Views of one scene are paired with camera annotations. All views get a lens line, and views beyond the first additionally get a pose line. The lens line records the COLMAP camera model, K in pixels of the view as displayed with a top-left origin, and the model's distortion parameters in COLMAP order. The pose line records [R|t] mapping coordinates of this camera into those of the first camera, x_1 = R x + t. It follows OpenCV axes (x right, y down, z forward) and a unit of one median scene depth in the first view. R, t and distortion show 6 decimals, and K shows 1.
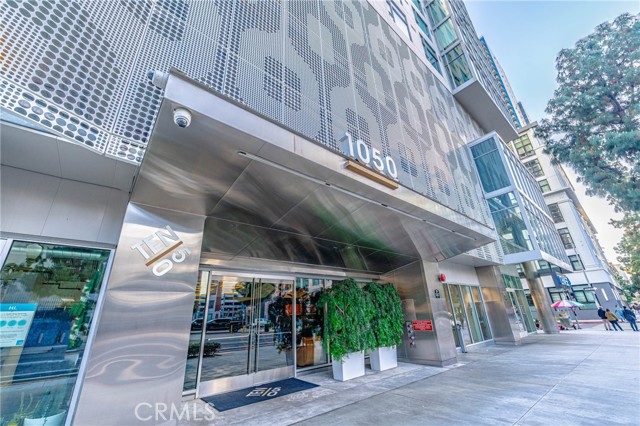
lens RADIAL K [[256.5, 0, 320.0], [0, 256.5, 213.0], [0, 0, 1]] dist [-0.000378, -0.000076]
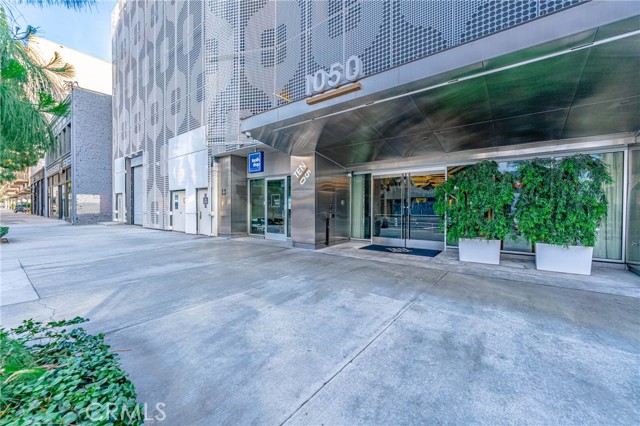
lens RADIAL K [[256.5, 0, 320.0], [0, 256.5, 213.0], [0, 0, 1]] dist [-0.000378, -0.000076]
pose [[0.216335, 0.061517, -0.974379, 0.897429], [0.355722, 0.924445, 0.137343, 0.115181], [0.909209, -0.376321, 0.178107, 0.331757]]
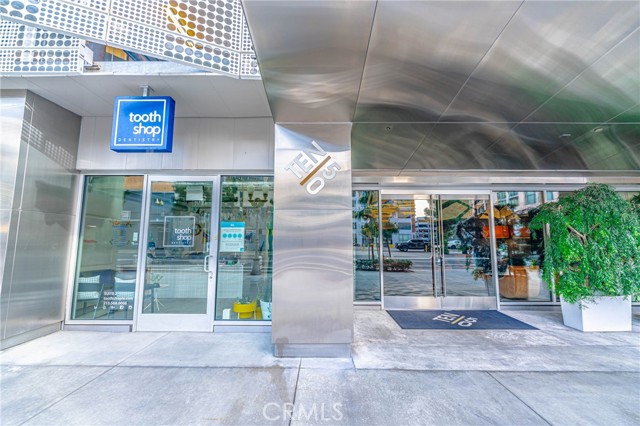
lens RADIAL K [[256.5, 0, 320.0], [0, 256.5, 213.0], [0, 0, 1]] dist [-0.000378, -0.000076]
pose [[0.761764, -0.025533, -0.647351, 0.005524], [0.209904, 0.955050, 0.209333, 0.060290], [0.612907, -0.295344, 0.732882, 0.151891]]
